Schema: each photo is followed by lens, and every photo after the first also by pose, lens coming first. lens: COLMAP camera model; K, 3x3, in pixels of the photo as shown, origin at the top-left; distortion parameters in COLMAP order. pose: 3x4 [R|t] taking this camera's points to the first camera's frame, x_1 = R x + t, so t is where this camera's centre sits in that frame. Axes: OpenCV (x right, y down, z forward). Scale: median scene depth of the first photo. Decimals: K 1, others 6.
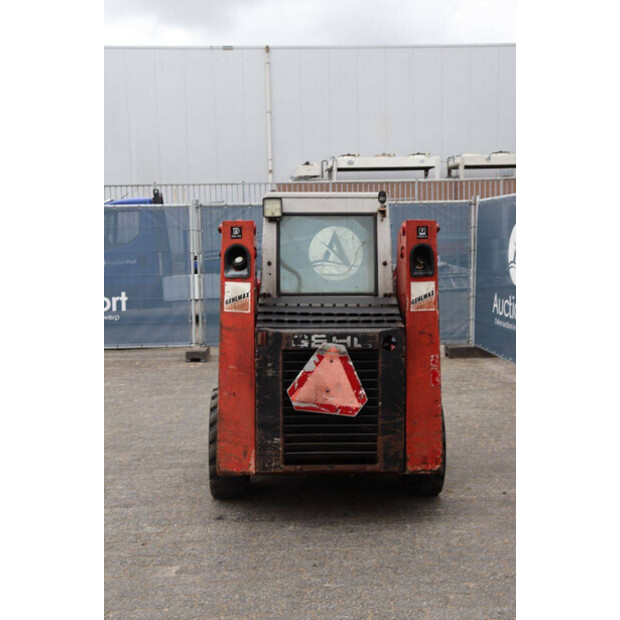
lens RADIAL K [[826.4, 0, 310.0], [0, 826.4, 310.0], [0, 0, 1]] dist [0.071080, 0.017177]
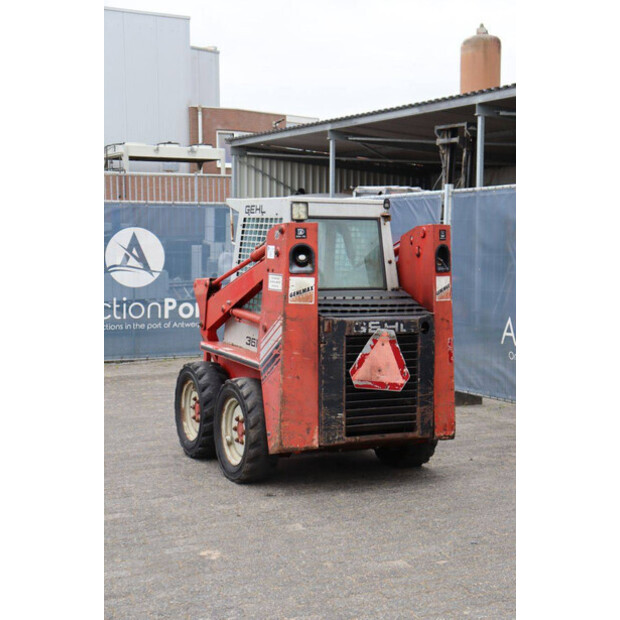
lens RADIAL K [[1041.2, 0, 310.0], [0, 1041.2, 310.0], [0, 0, 1]] dist [0.207813, 0.028520]
pose [[0.916386, -0.015404, 0.400000, -0.651107], [0.025130, 0.999502, -0.019082, 0.038687], [-0.399507, 0.027538, 0.916317, -0.304378]]
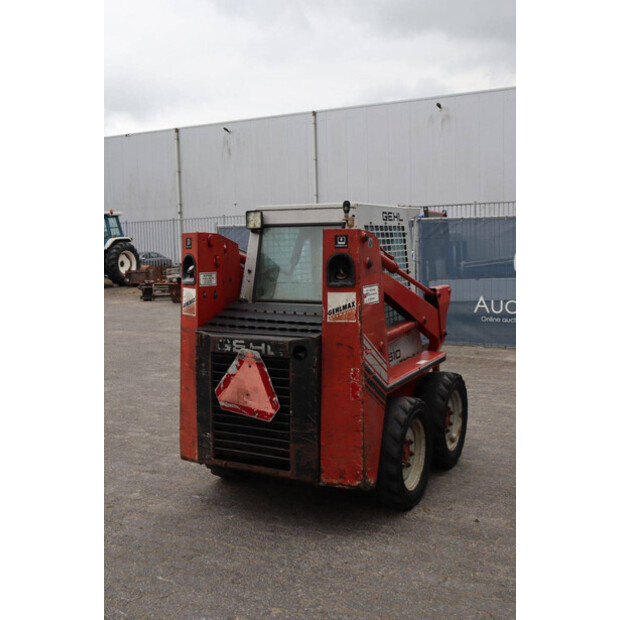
lens RADIAL K [[668.6, 0, 323.3], [0, 668.6, 311.9], [0, 0, 1]] dist [0.004838, 0.019687]
pose [[0.878519, 0.041471, -0.475905, 0.501502], [-0.037142, 0.999139, 0.018503, -0.025317], [0.476262, 0.001421, 0.879302, 0.301932]]
